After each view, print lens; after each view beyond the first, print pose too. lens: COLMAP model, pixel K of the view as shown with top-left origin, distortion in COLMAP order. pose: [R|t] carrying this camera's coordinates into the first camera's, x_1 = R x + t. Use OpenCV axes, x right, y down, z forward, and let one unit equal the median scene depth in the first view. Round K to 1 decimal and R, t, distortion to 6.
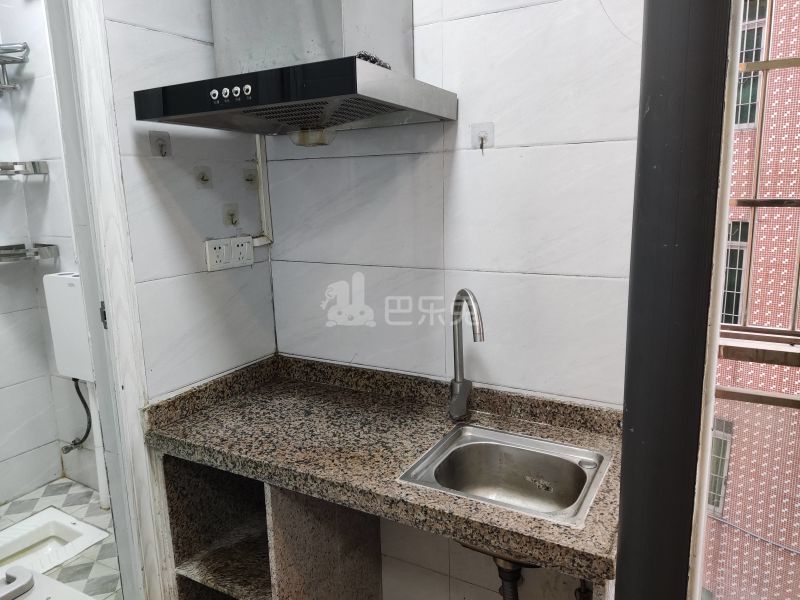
lens RADIAL K [[600.1, 0, 402.3], [0, 600.1, 315.4], [0, 0, 1]] dist [0.100027, -0.116853]
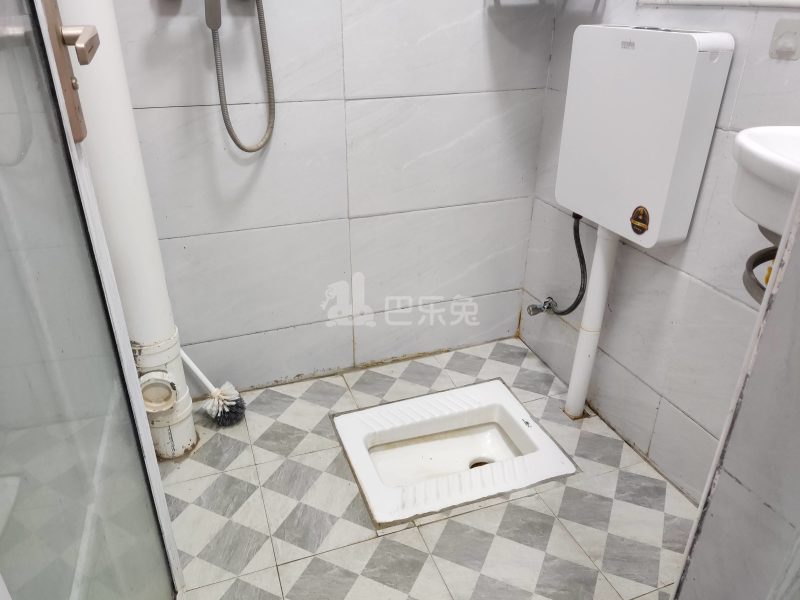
lens RADIAL K [[600.1, 0, 398.4], [0, 600.1, 305.2], [0, 0, 1]] dist [0.100027, -0.116853]
pose [[0.773857, 0.310808, -0.551855, -0.300057], [-0.153194, 0.937294, 0.313068, 0.023965], [0.614554, -0.157729, 0.772946, 0.389390]]
